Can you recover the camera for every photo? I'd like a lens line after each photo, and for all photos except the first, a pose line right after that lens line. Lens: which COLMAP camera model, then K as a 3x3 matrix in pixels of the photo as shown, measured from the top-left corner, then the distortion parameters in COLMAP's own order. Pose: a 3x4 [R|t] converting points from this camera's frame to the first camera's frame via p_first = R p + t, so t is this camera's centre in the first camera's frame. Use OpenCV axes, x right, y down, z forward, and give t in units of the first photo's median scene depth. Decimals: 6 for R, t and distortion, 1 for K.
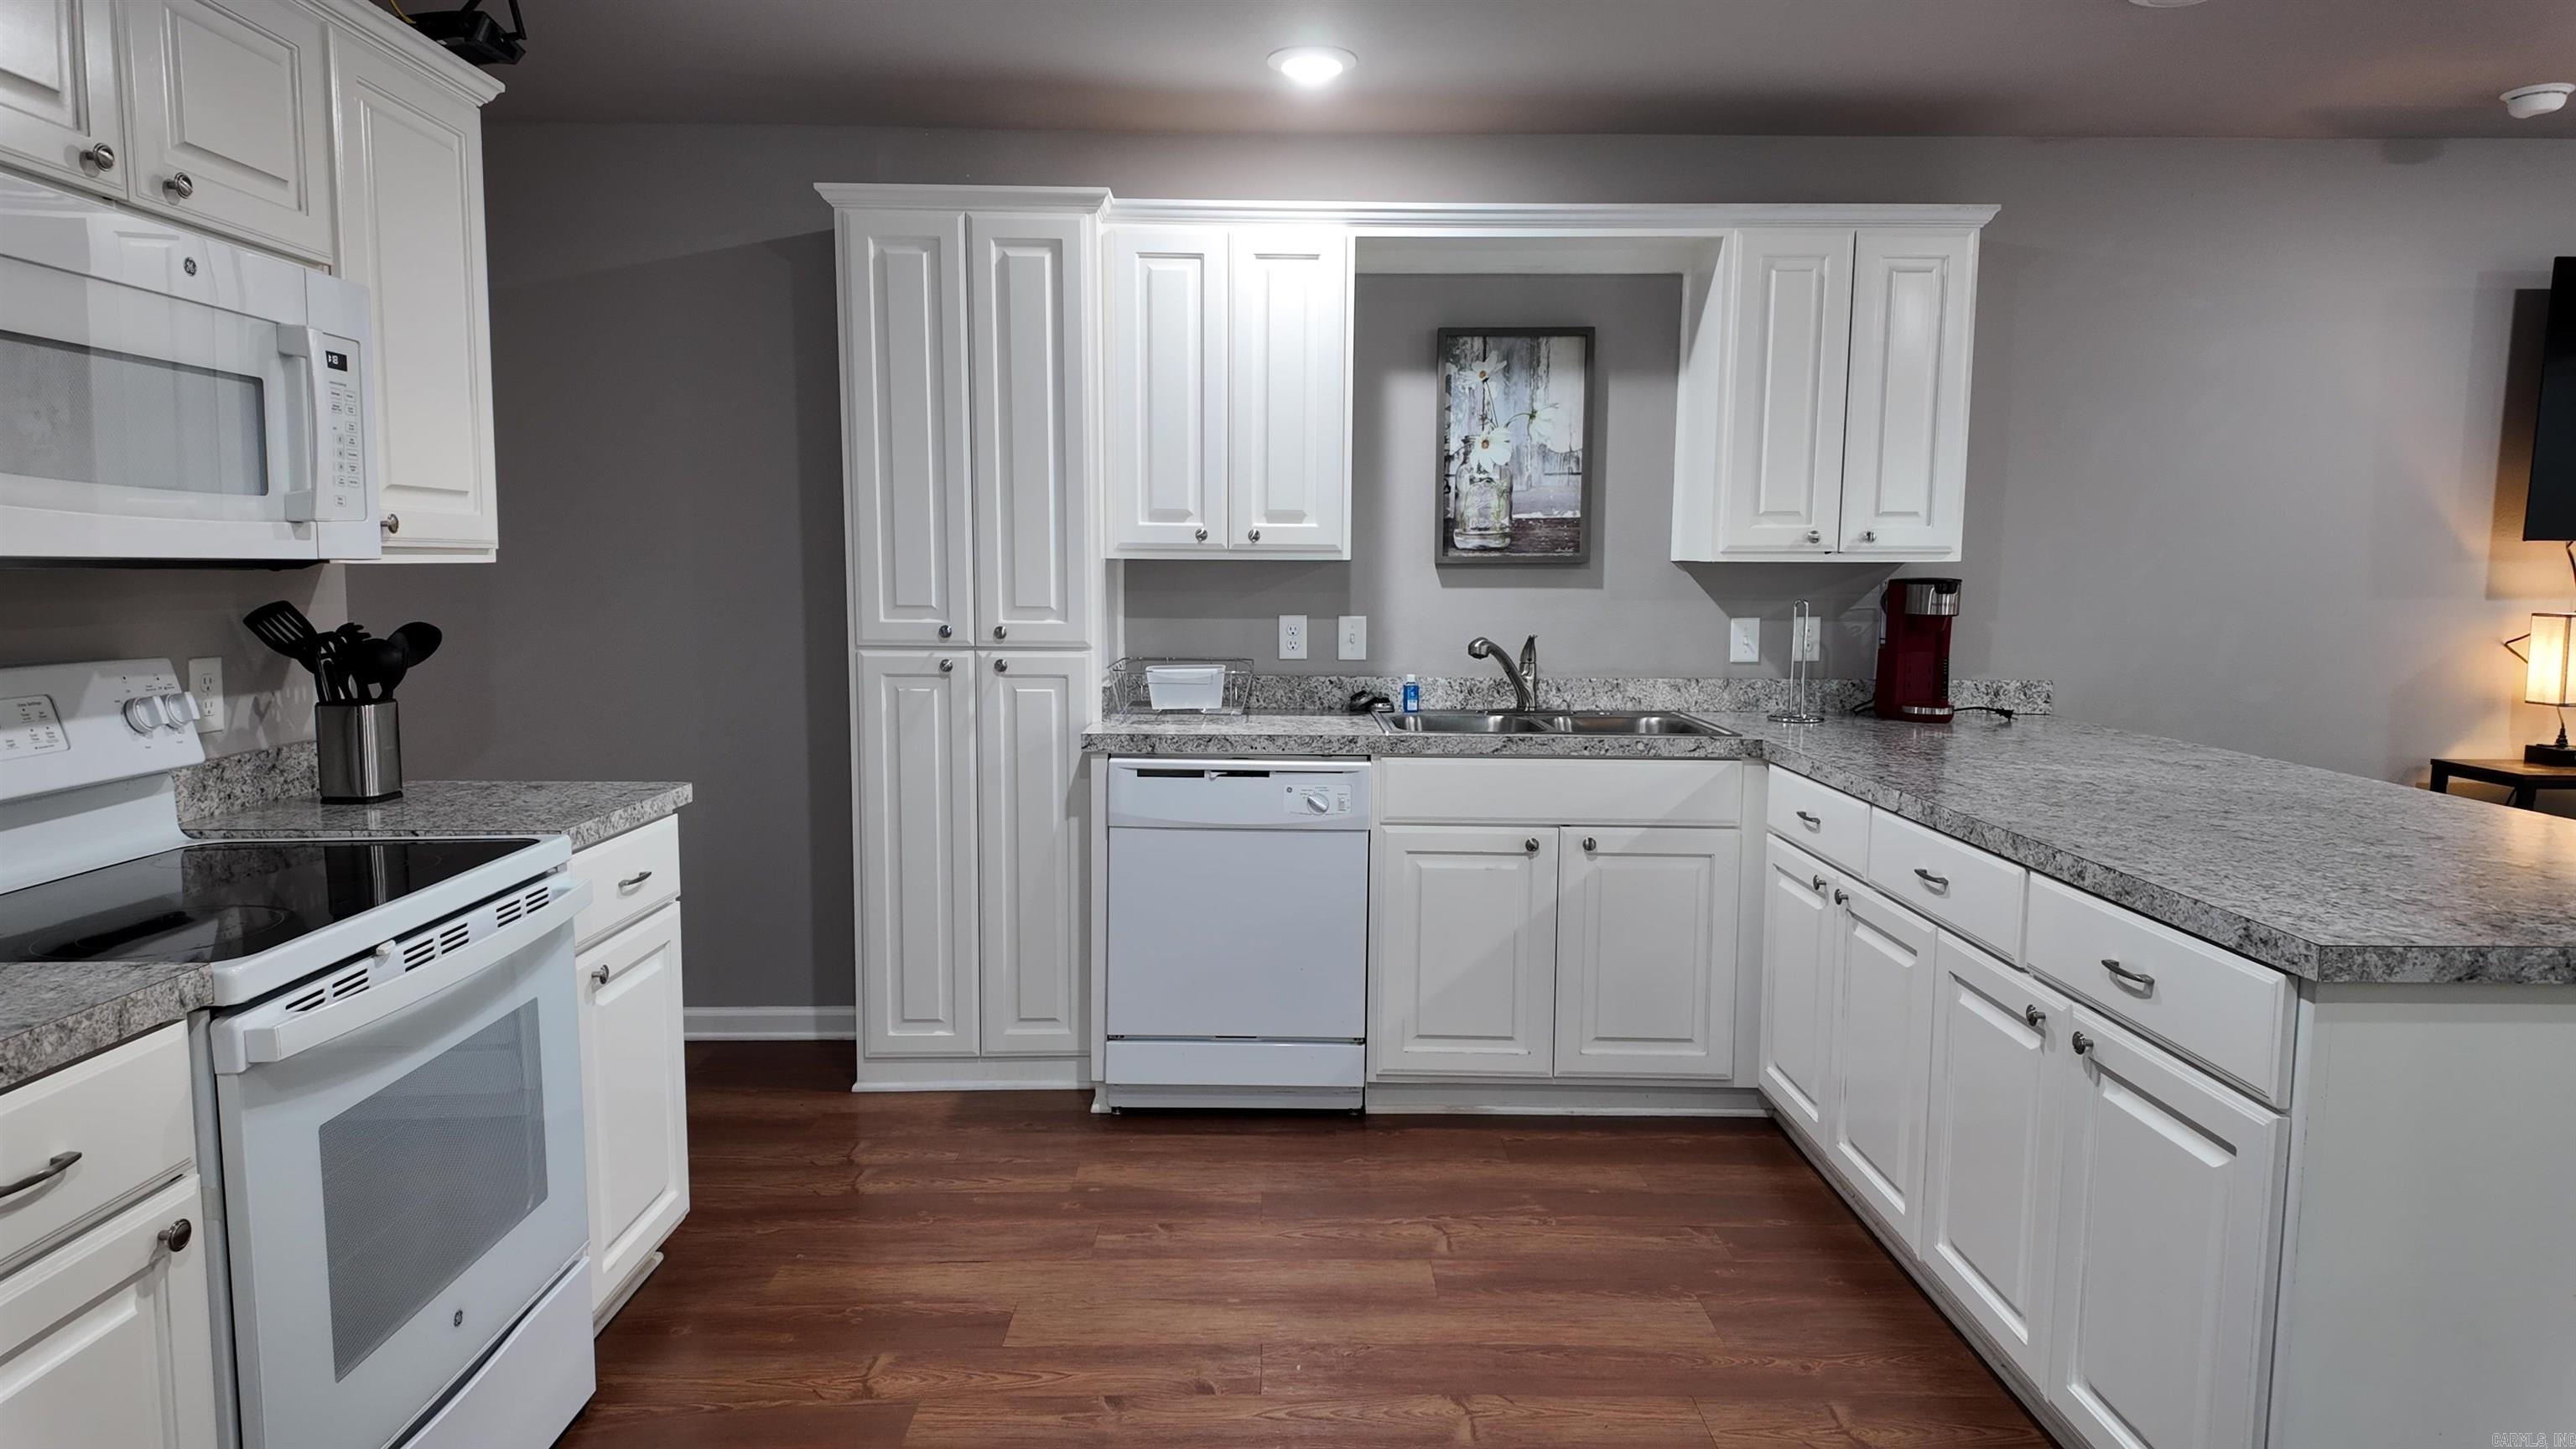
lens RADIAL K [[1494.8, 0, 1291.9], [0, 1494.8, 723.8], [0, 0, 1]] dist [0.060738, -0.055845]
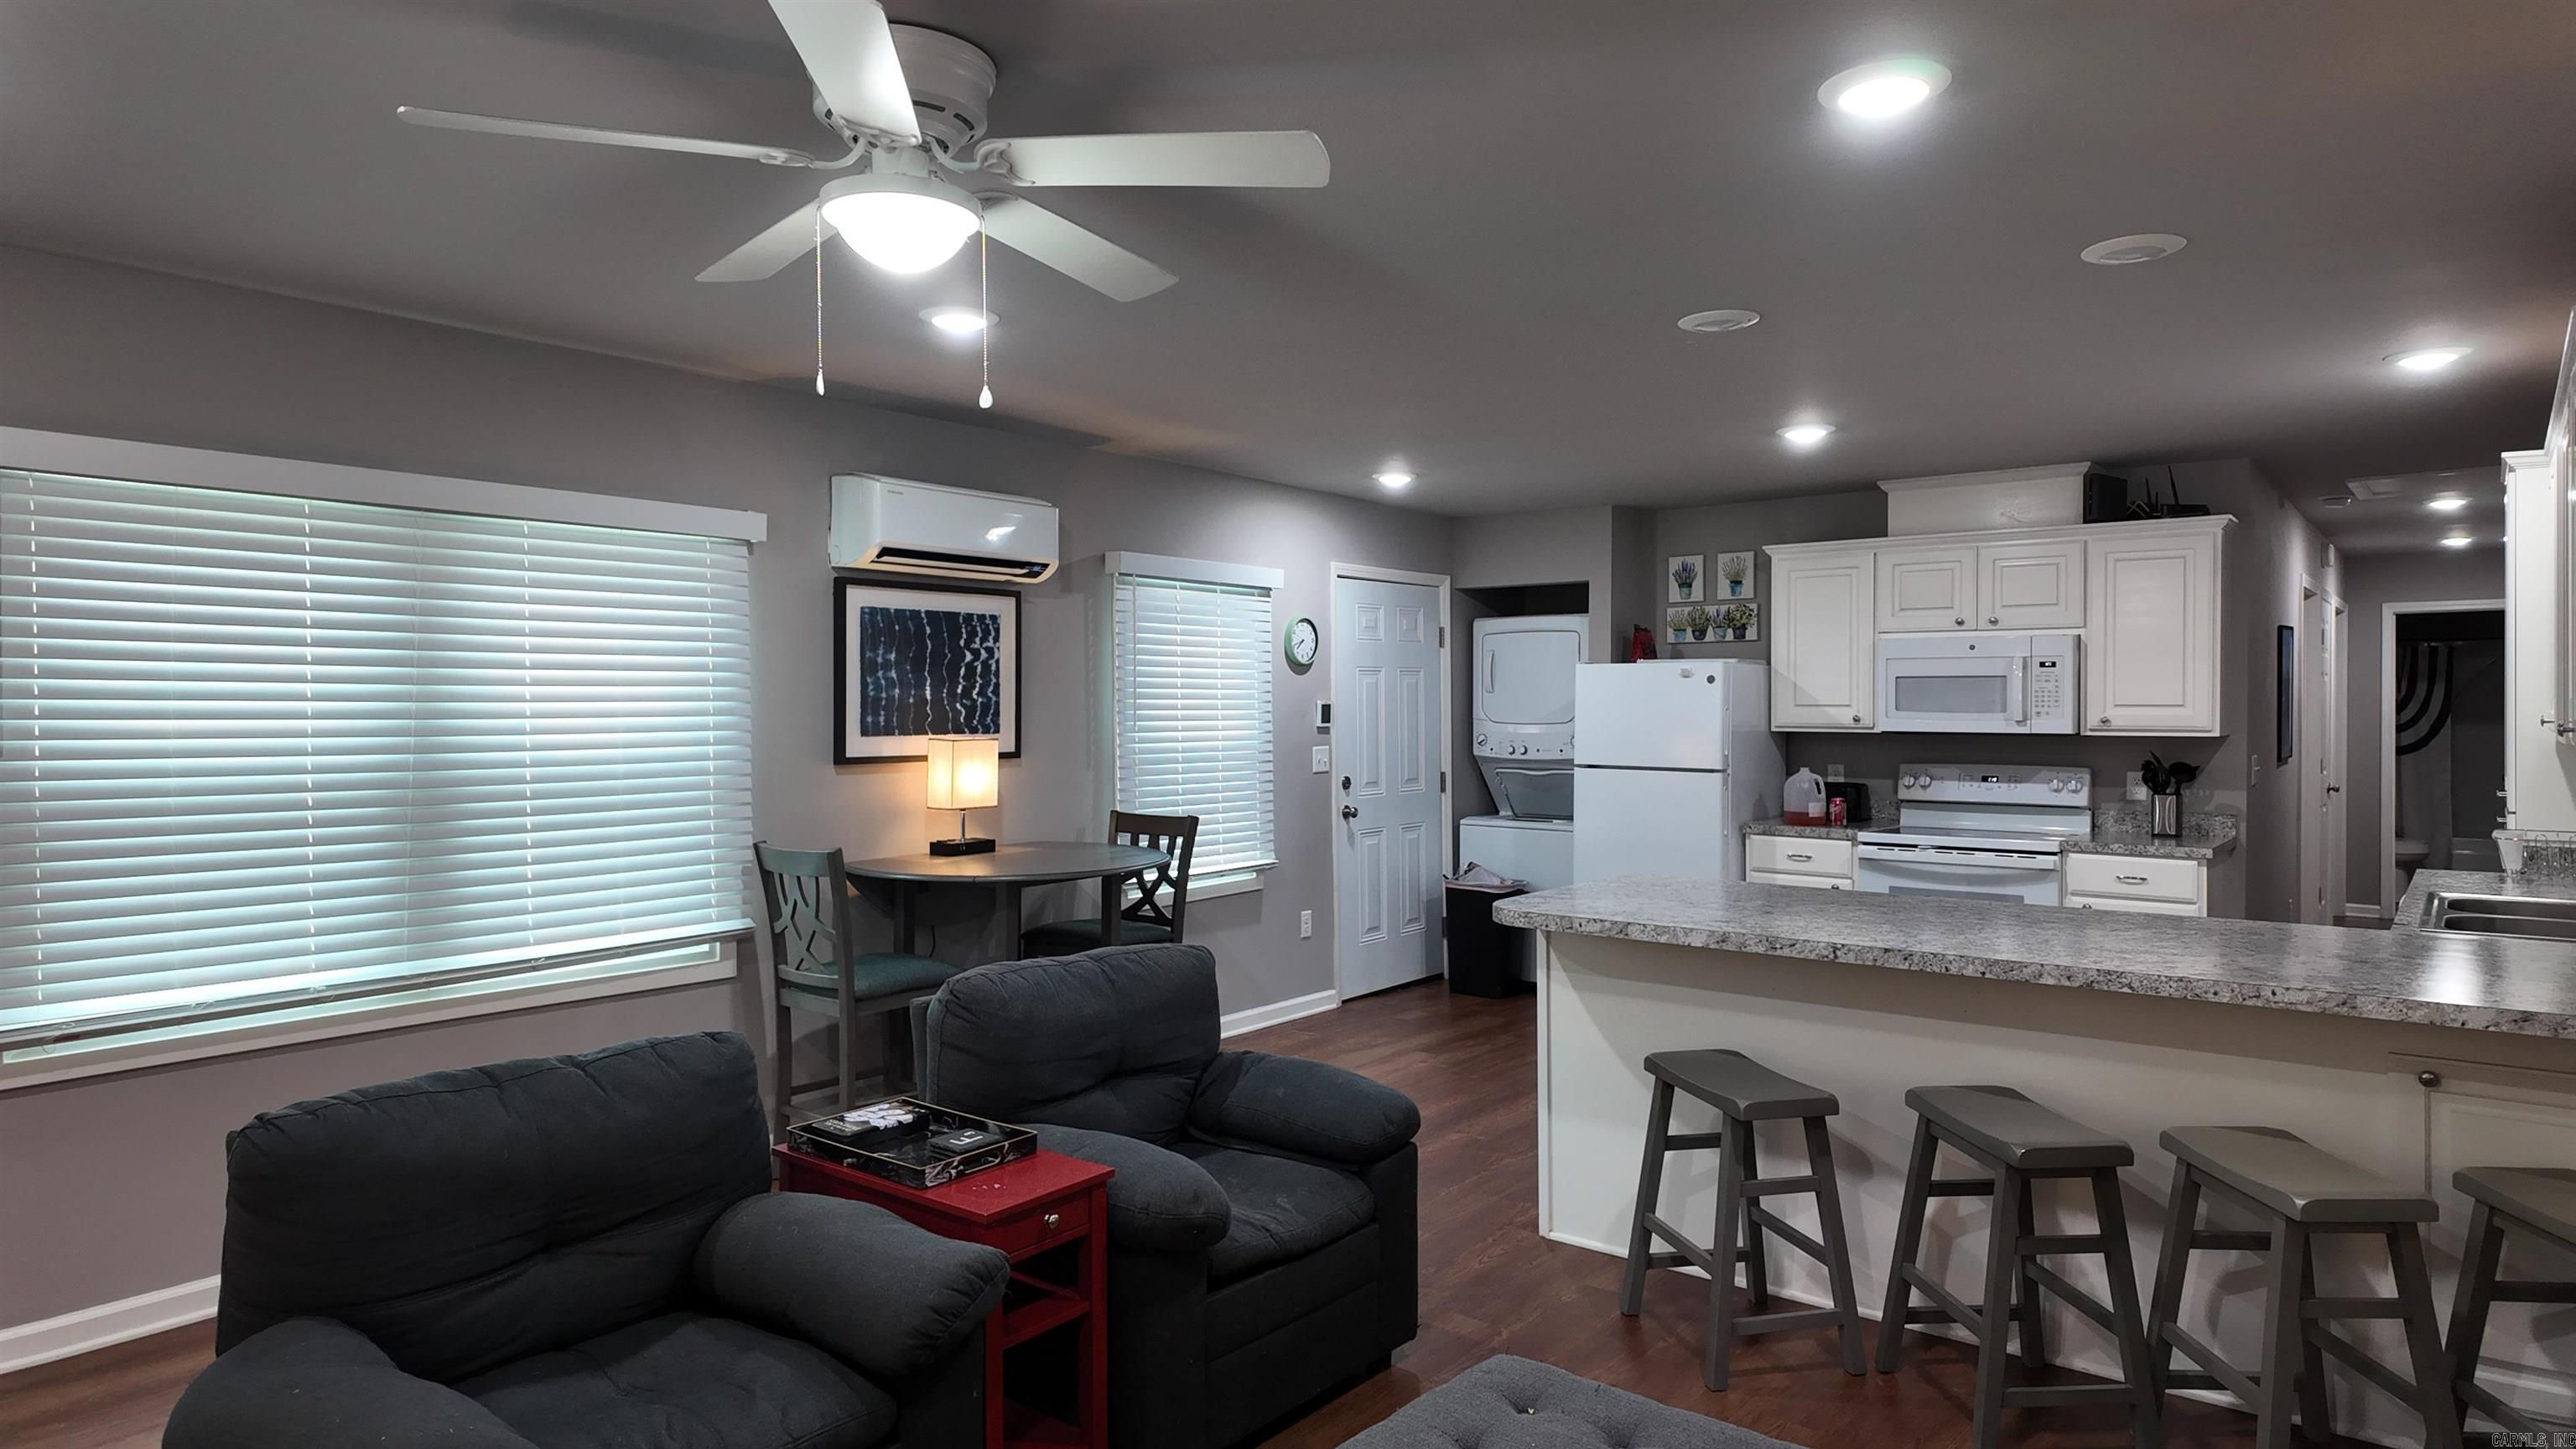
lens RADIAL K [[1494.8, 0, 1274.0], [0, 1494.8, 723.3], [0, 0, 1]] dist [0.060738, -0.055845]
pose [[-0.632312, 0.005677, -0.774693, 1.399395], [-0.086007, 0.993277, 0.077479, -0.125679], [0.769925, 0.115620, -0.627573, 0.937678]]
